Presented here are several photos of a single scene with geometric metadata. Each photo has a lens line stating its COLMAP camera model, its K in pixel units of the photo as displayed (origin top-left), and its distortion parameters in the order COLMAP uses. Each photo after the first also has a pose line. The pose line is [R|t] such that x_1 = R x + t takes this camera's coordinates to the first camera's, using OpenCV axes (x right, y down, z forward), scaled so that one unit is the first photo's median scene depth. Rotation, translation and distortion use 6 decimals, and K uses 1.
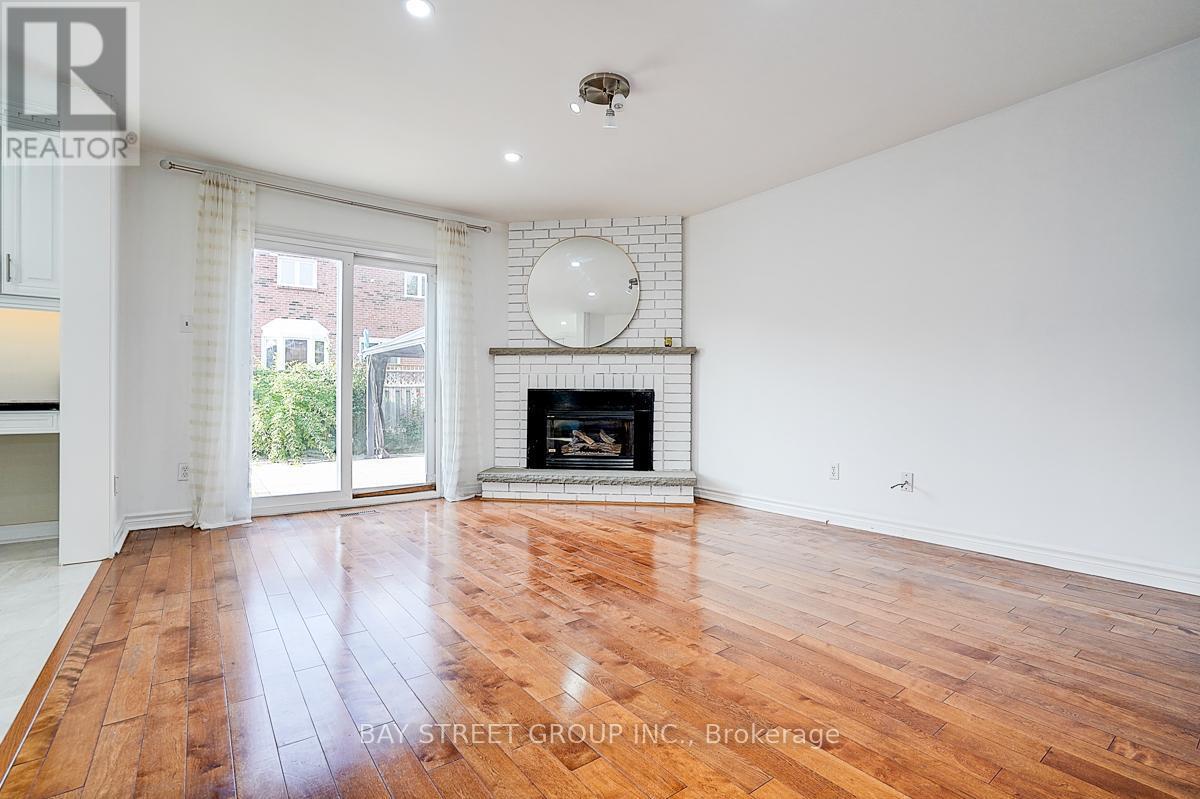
lens RADIAL K [[553.9, 0, 600.0], [0, 553.9, 399.5], [0, 0, 1]] dist [-0.031214, 0.000707]
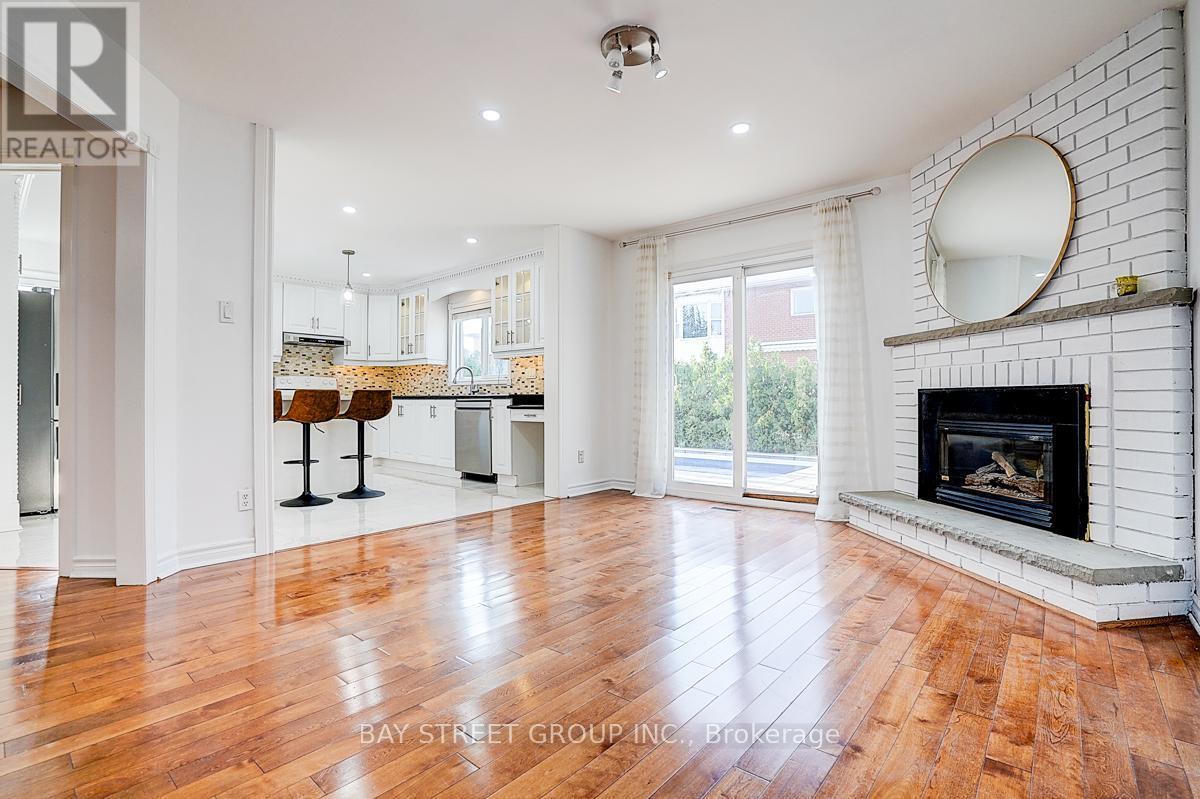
lens RADIAL K [[561.2, 0, 600.0], [0, 561.2, 399.5], [0, 0, 1]] dist [-0.068541, 0.034290]
pose [[0.223033, -0.006690, -0.974788, 0.487747], [-0.000951, 0.999974, -0.007081, -0.000069], [0.974811, 0.002506, 0.223020, 0.438588]]
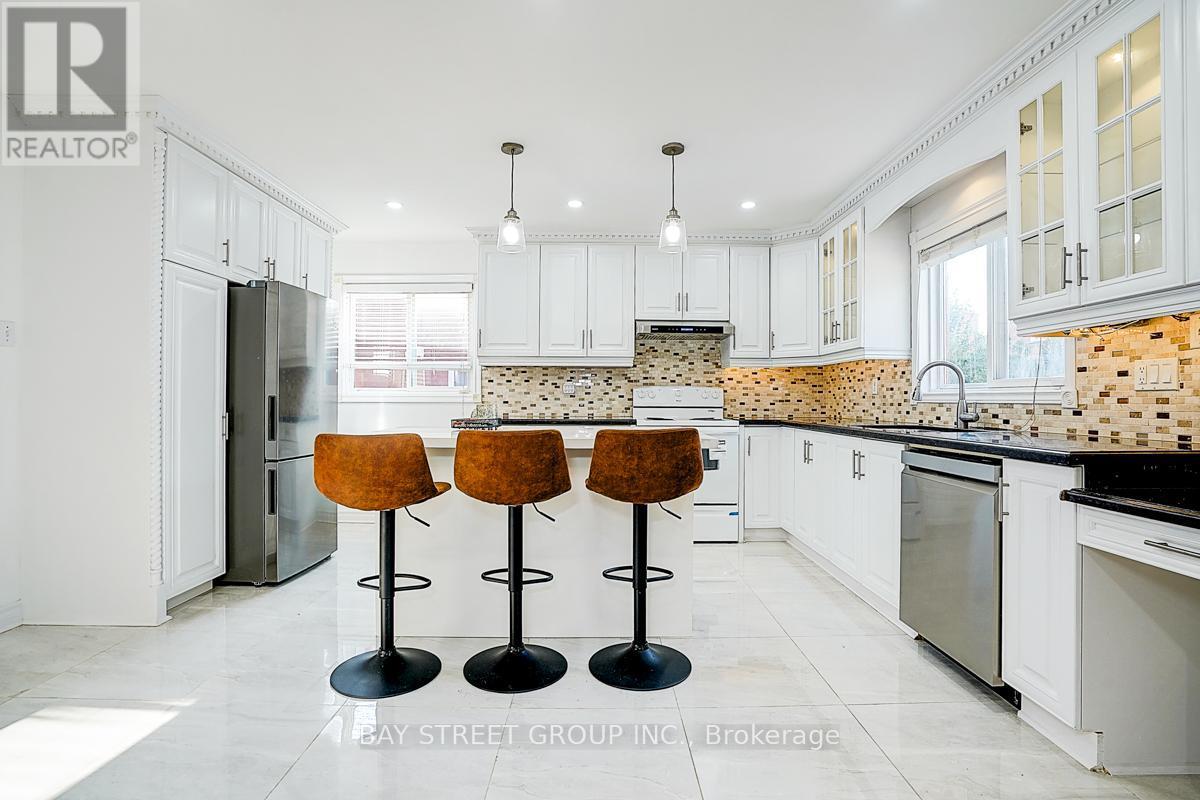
lens RADIAL K [[575.3, 0, 600.0], [0, 575.3, 400.0], [0, 0, 1]] dist [-0.051056, 0.019120]
pose [[-0.589975, -0.006316, -0.807397, -0.251288], [-0.009956, 0.999950, -0.000547, -0.047058], [0.807360, 0.007716, -0.590008, 0.484316]]
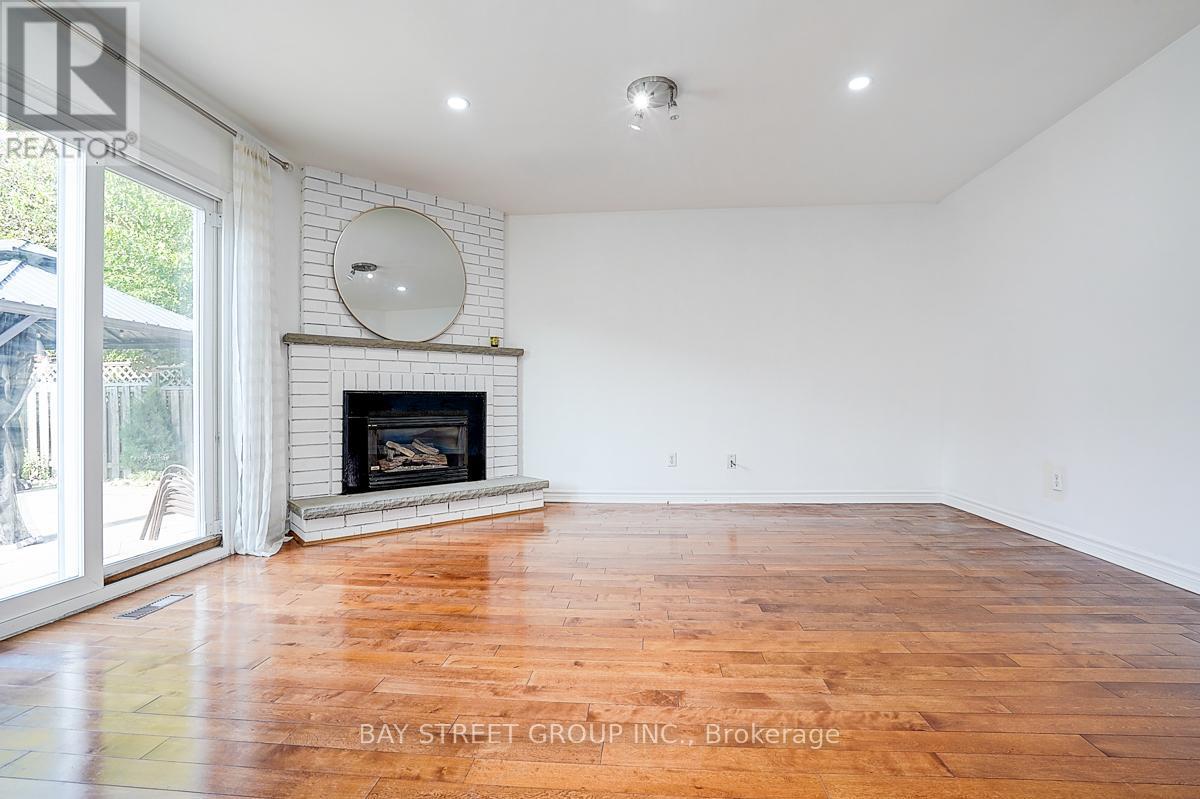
lens RADIAL K [[556.8, 0, 600.2], [0, 556.8, 398.6], [0, 0, 1]] dist [-0.056468, 0.021144]
pose [[0.664841, -0.003237, 0.746978, -0.469453], [0.011887, 0.999910, -0.006247, 0.000976], [-0.746890, 0.013033, 0.664820, 0.235137]]
